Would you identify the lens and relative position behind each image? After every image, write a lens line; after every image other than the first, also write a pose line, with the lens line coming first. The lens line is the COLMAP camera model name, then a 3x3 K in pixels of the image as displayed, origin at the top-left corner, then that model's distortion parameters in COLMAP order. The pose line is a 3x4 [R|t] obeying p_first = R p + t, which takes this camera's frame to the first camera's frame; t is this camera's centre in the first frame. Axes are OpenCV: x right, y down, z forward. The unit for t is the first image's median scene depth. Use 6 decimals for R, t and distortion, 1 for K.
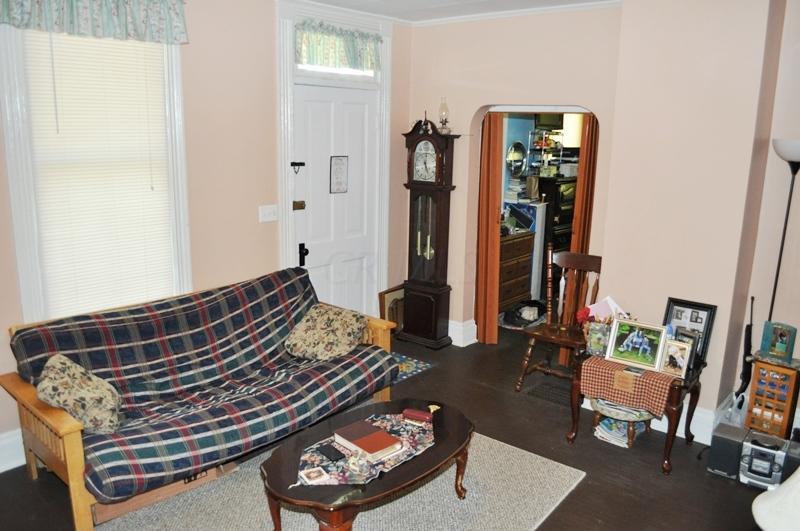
lens RADIAL K [[624.3, 0, 400.0], [0, 624.3, 265.5], [0, 0, 1]] dist [-0.070480, -0.002378]
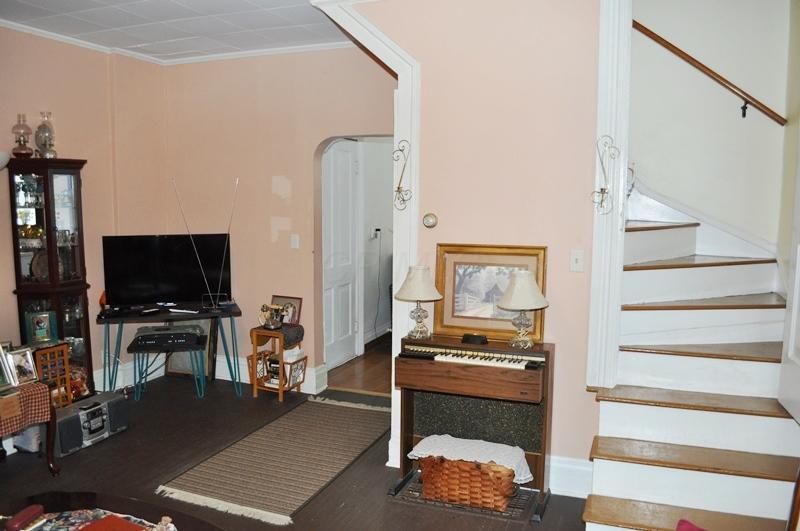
lens RADIAL K [[624.3, 0, 400.0], [0, 624.3, 265.5], [0, 0, 1]] dist [-0.070480, -0.002378]
pose [[-0.320286, -0.129370, 0.938446, -0.656330], [0.195577, 0.960259, 0.199127, -0.082238], [-0.926912, 0.247316, -0.282256, 0.702637]]
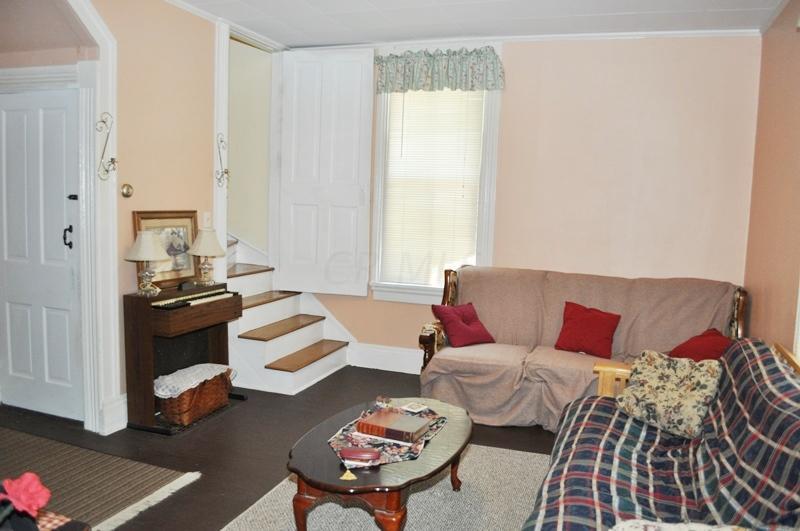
lens RADIAL K [[624.3, 0, 400.0], [0, 624.3, 265.5], [0, 0, 1]] dist [-0.070480, -0.002378]
pose [[-0.933260, -0.021918, -0.358533, 0.251647], [-0.135513, 0.945865, 0.294916, -0.204755], [0.332660, 0.323819, -0.885708, 1.542530]]
